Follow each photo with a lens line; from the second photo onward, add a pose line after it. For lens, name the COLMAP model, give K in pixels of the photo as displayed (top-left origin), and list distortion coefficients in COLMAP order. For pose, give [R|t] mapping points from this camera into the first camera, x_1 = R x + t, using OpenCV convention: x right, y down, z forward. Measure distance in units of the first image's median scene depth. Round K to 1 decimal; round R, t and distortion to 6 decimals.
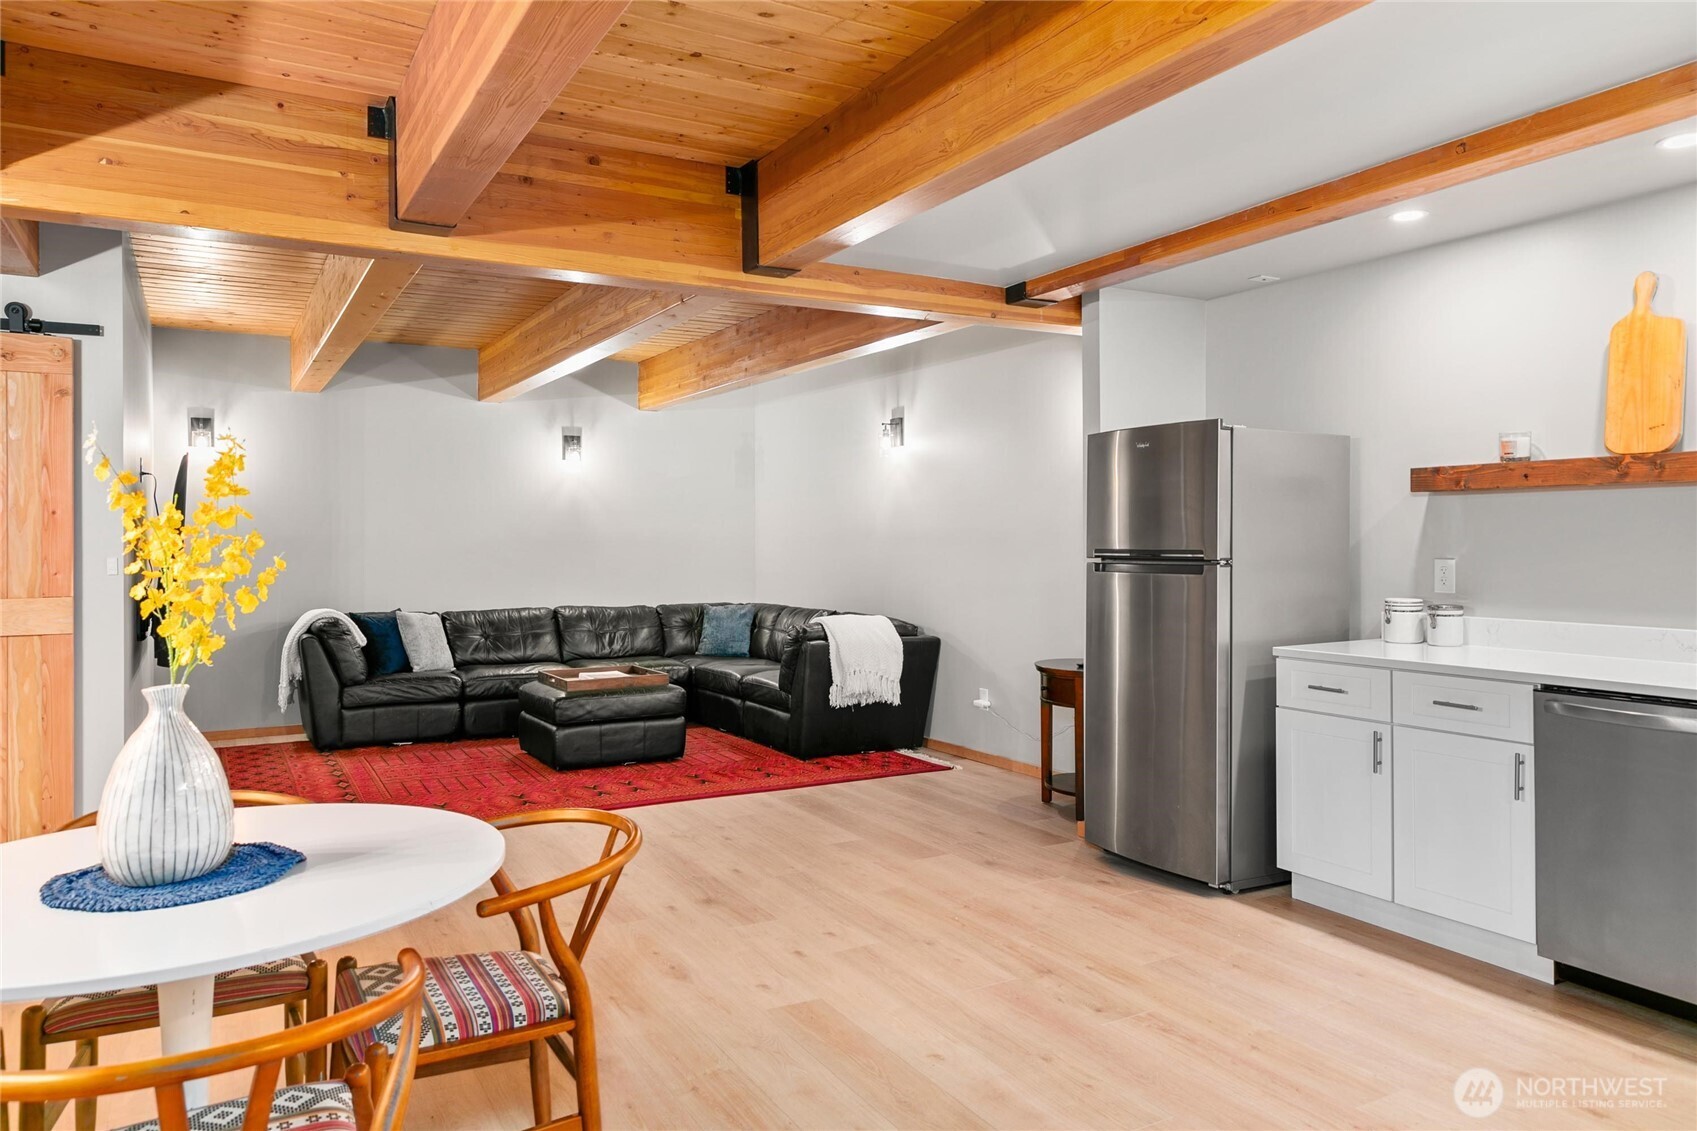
lens RADIAL K [[1145.8, 0, 849.7], [0, 1145.8, 547.8], [0, 0, 1]] dist [0.010556, 0.001171]
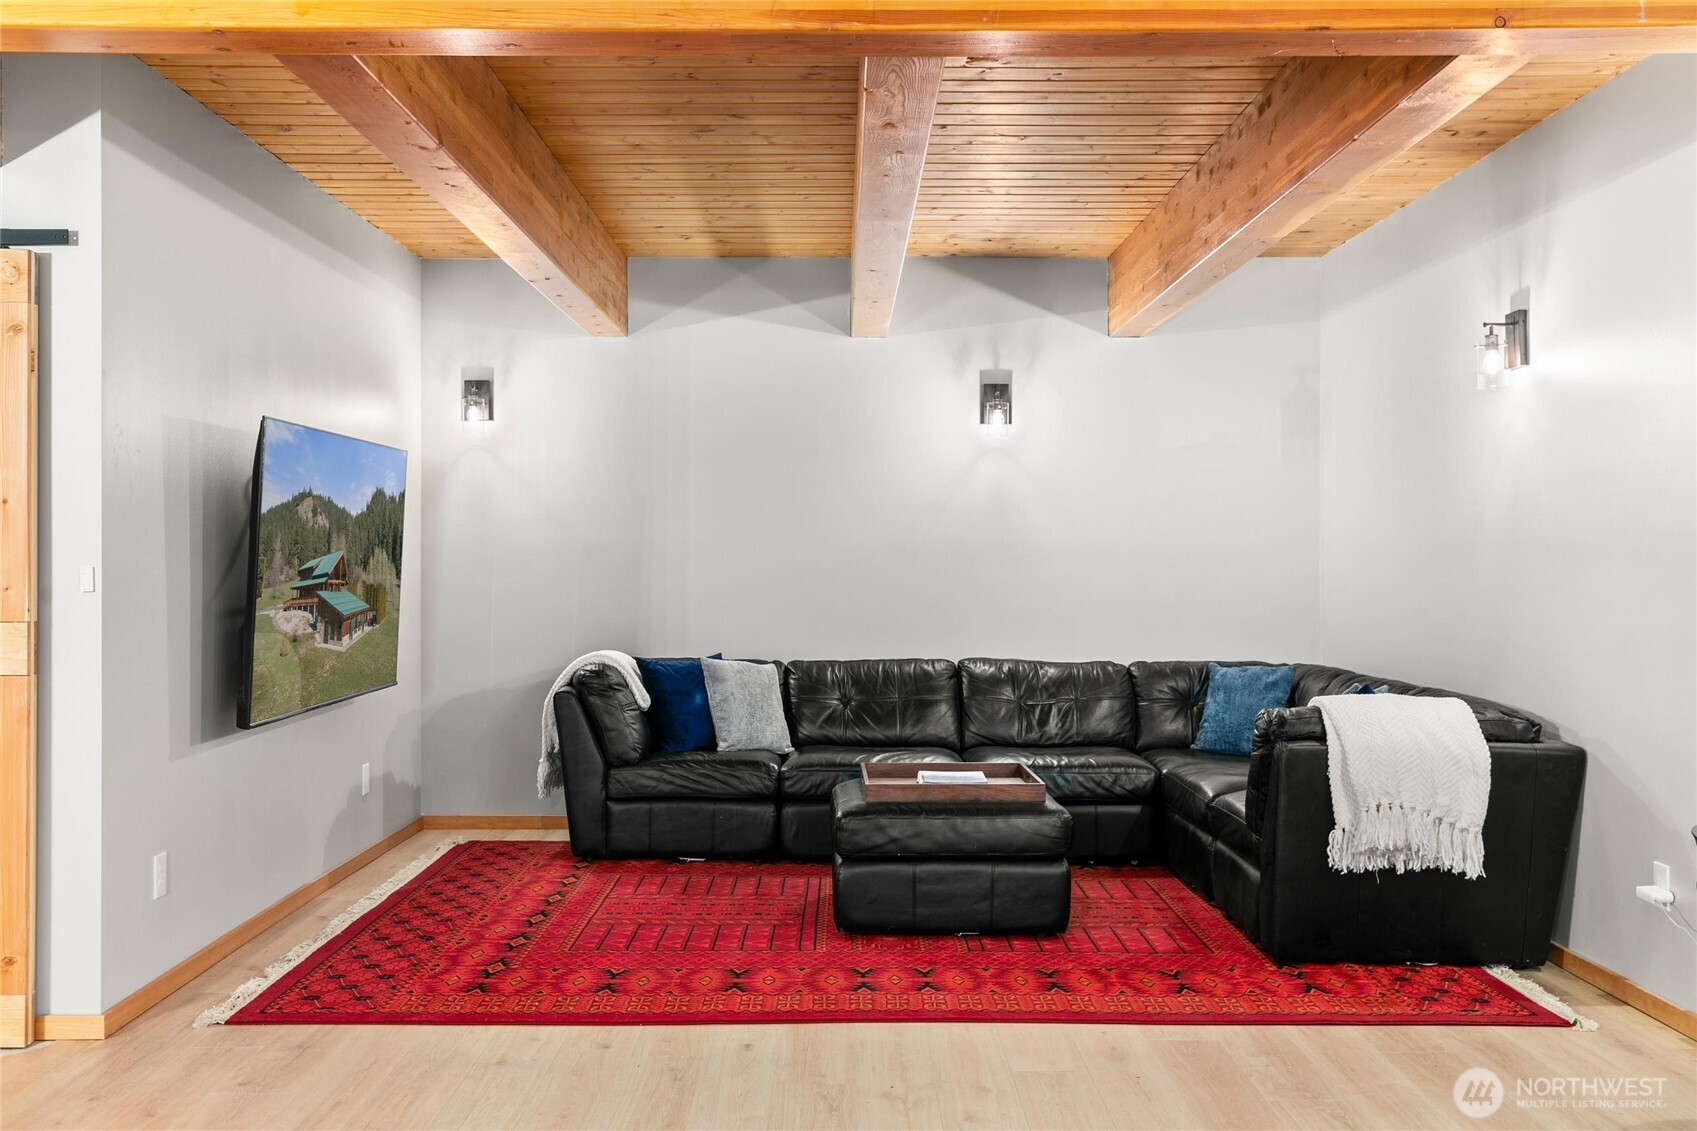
lens RADIAL K [[1627.8, 0, 846.5], [0, 1627.8, 573.5], [0, 0, 1]] dist [0.003515, 0.000000]
pose [[0.868484, 0.008137, -0.495650, 0.148309], [-0.008407, 0.999963, 0.001686, 0.004595], [0.495646, 0.002703, 0.868521, 0.234607]]
